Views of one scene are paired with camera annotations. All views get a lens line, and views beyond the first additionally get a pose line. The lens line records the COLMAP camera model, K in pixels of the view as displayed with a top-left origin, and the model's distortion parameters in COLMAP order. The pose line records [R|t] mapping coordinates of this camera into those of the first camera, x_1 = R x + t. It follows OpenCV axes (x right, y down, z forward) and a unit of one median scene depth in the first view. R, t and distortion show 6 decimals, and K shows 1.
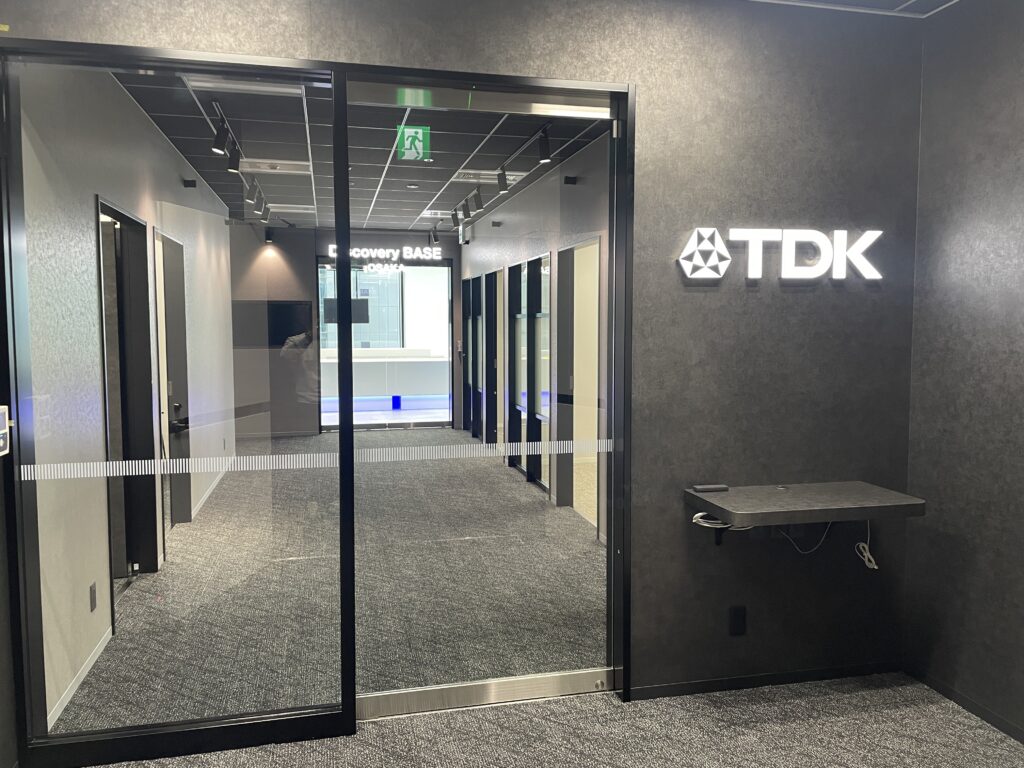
lens RADIAL K [[780.8, 0, 516.8], [0, 780.8, 374.7], [0, 0, 1]] dist [0.082000, -0.098761]
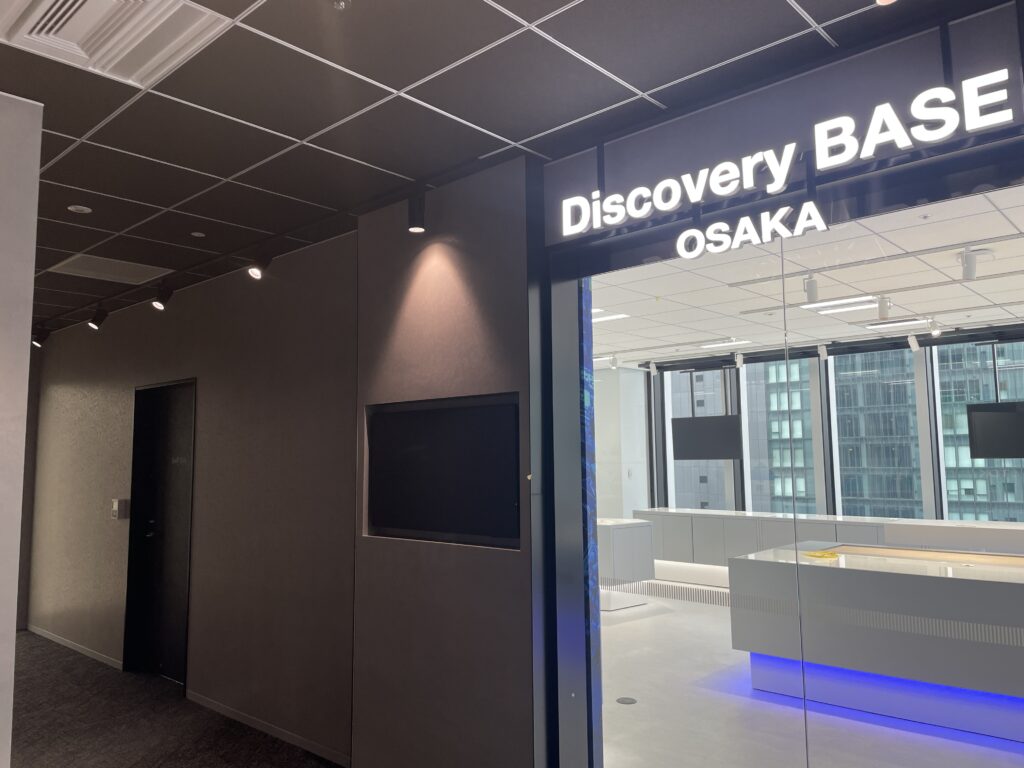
lens RADIAL K [[780.8, 0, 497.8], [0, 780.8, 380.1], [0, 0, 1]] dist [0.082000, -0.098761]
pose [[0.547007, -0.095781, -0.831631, -0.010856], [-0.041366, 0.989127, -0.141129, -0.053977], [0.836105, 0.111599, 0.537097, 0.816427]]
